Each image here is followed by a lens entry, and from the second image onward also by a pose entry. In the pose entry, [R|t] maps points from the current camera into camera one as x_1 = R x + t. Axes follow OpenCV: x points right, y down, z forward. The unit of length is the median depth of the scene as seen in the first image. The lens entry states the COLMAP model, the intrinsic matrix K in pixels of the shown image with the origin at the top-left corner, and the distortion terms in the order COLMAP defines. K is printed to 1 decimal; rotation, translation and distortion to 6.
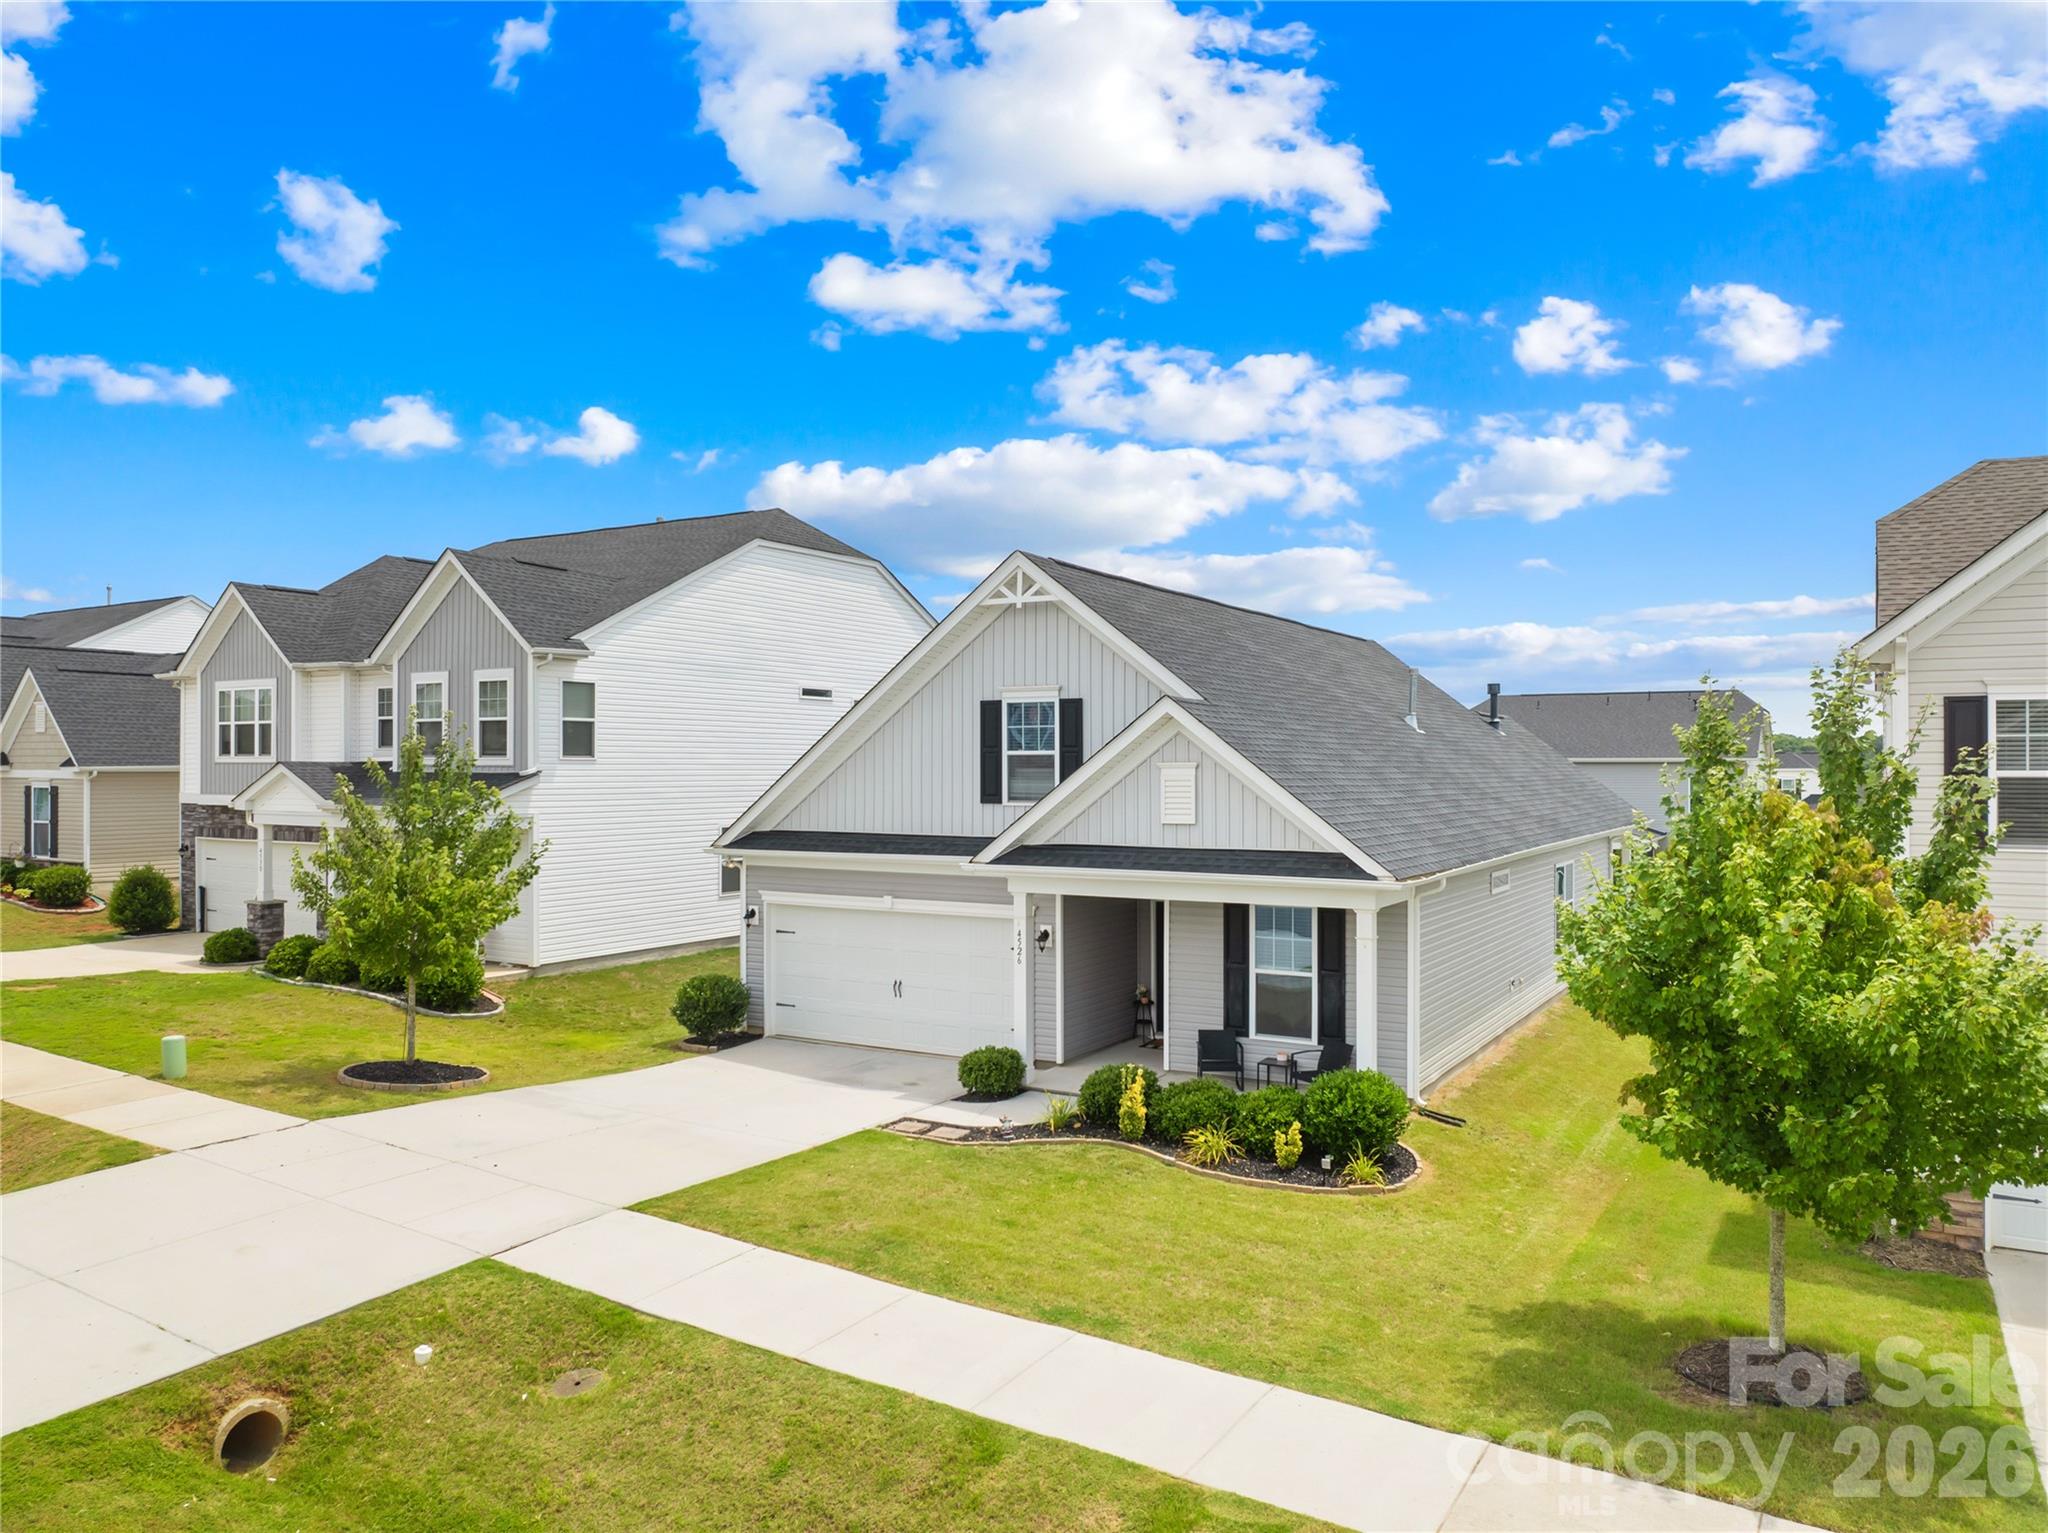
lens RADIAL K [[1464.1, 0, 1050.5], [0, 1464.1, 763.6], [0, 0, 1]] dist [-0.042436, 0.003378]
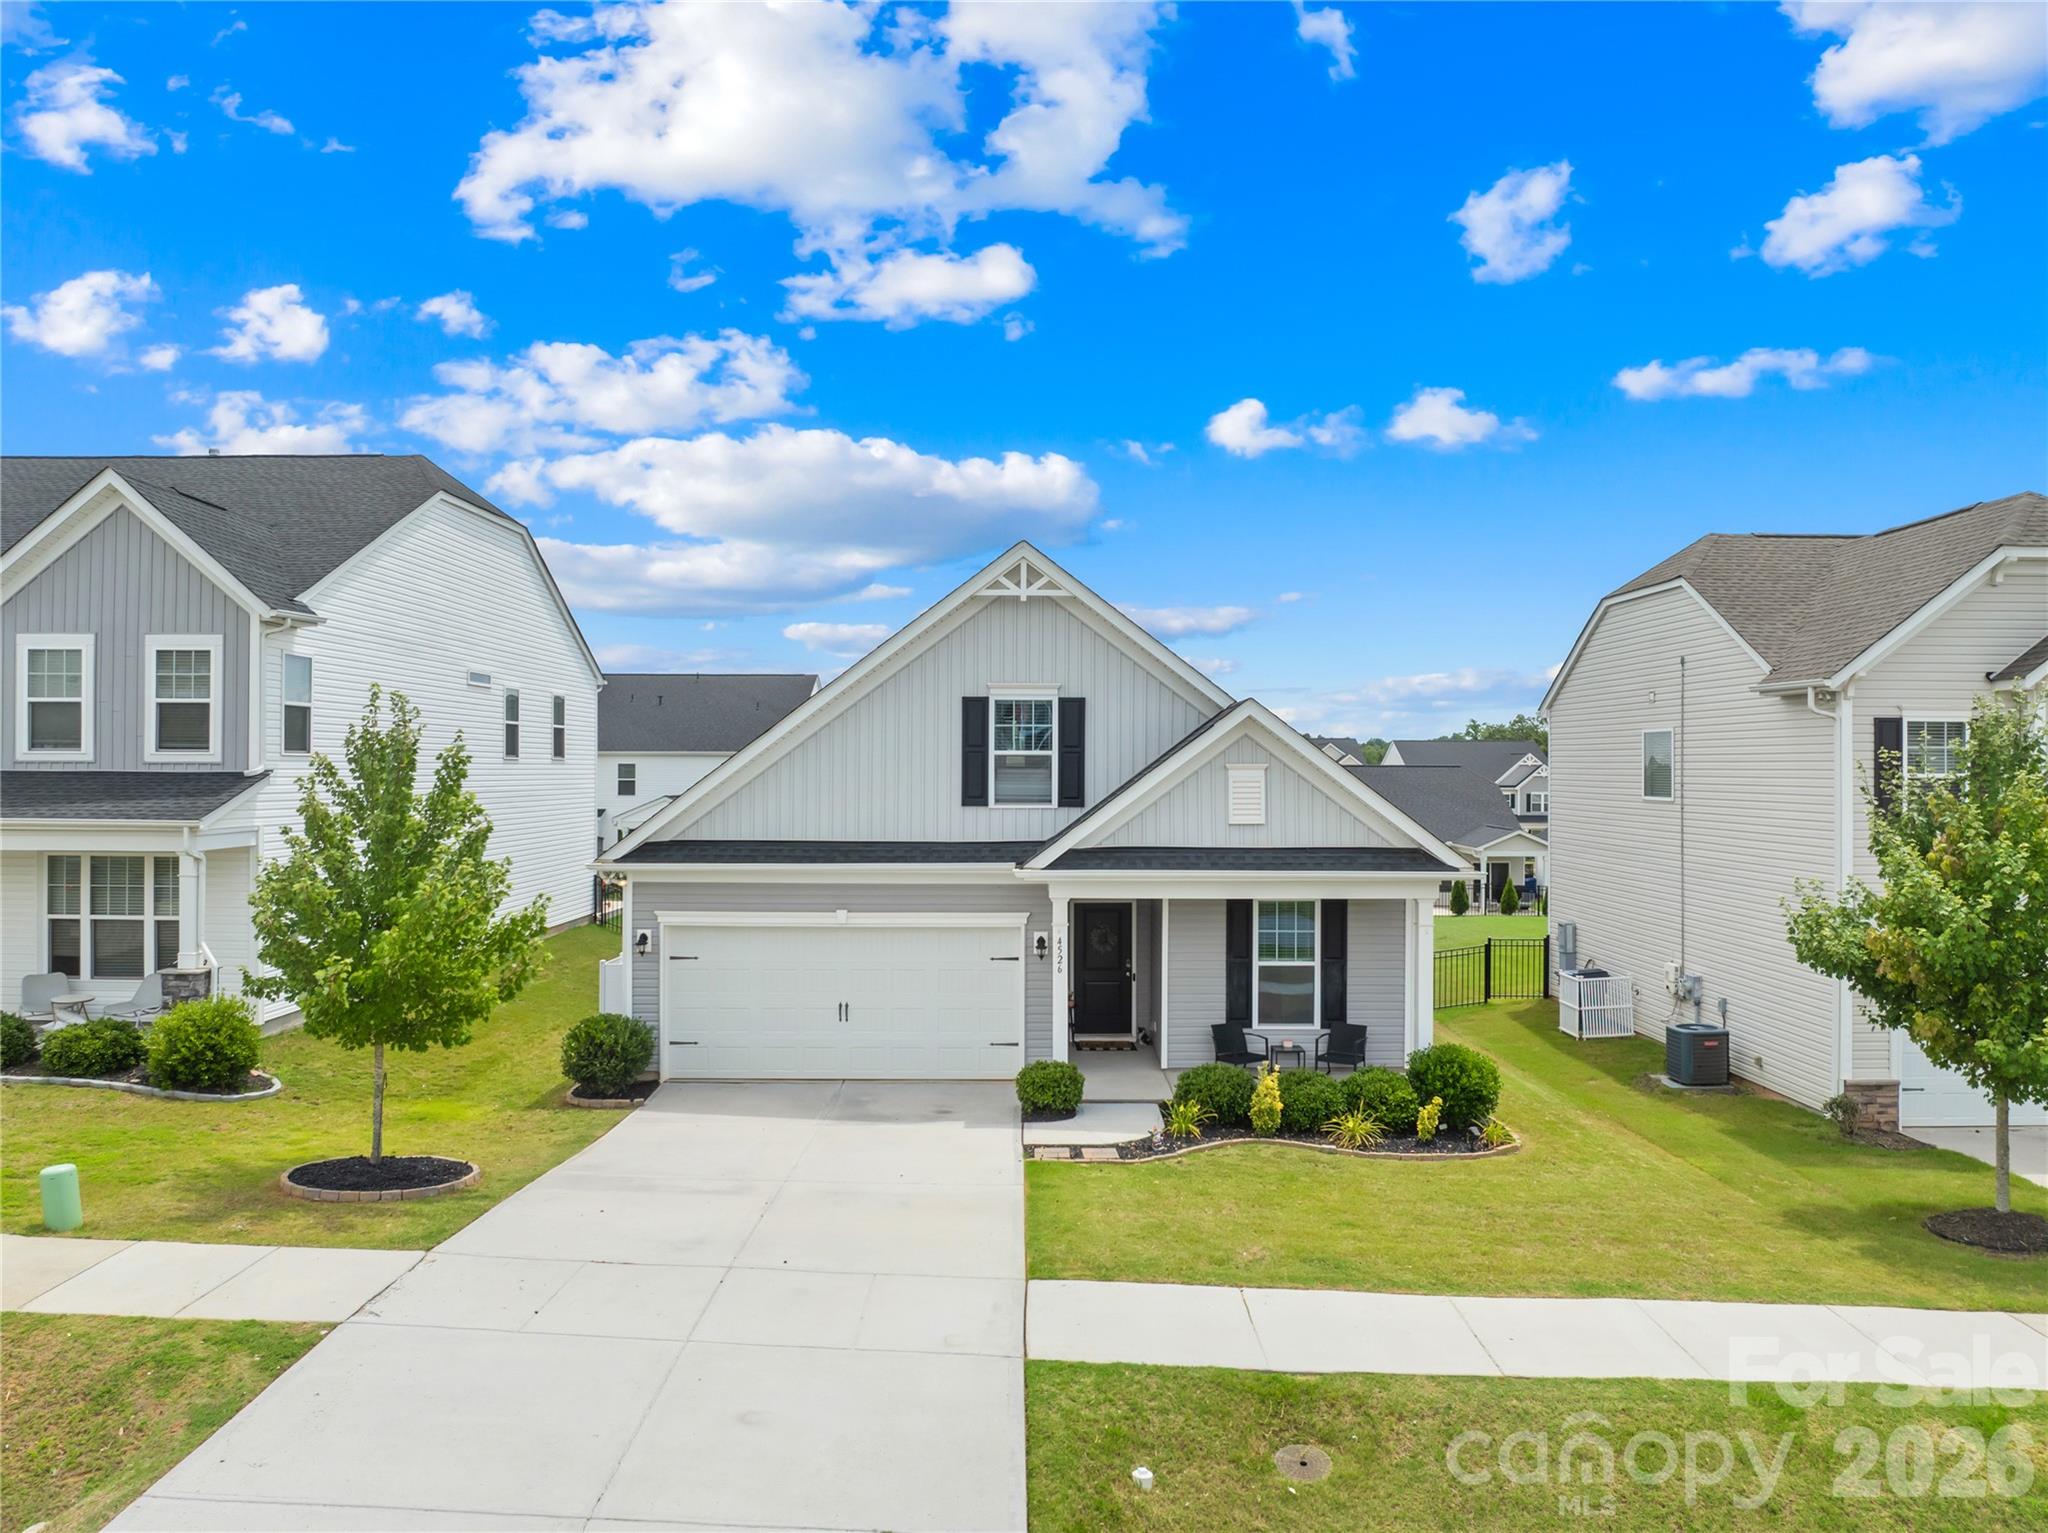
lens RADIAL K [[1464.1, 0, 1050.5], [0, 1464.1, 763.6], [0, 0, 1]] dist [-0.042436, 0.003378]
pose [[0.858871, 0.003919, 0.512176, -0.531548], [-0.004513, 0.999990, -0.000085, -0.000224], [-0.512172, -0.002239, 0.858880, 0.183282]]
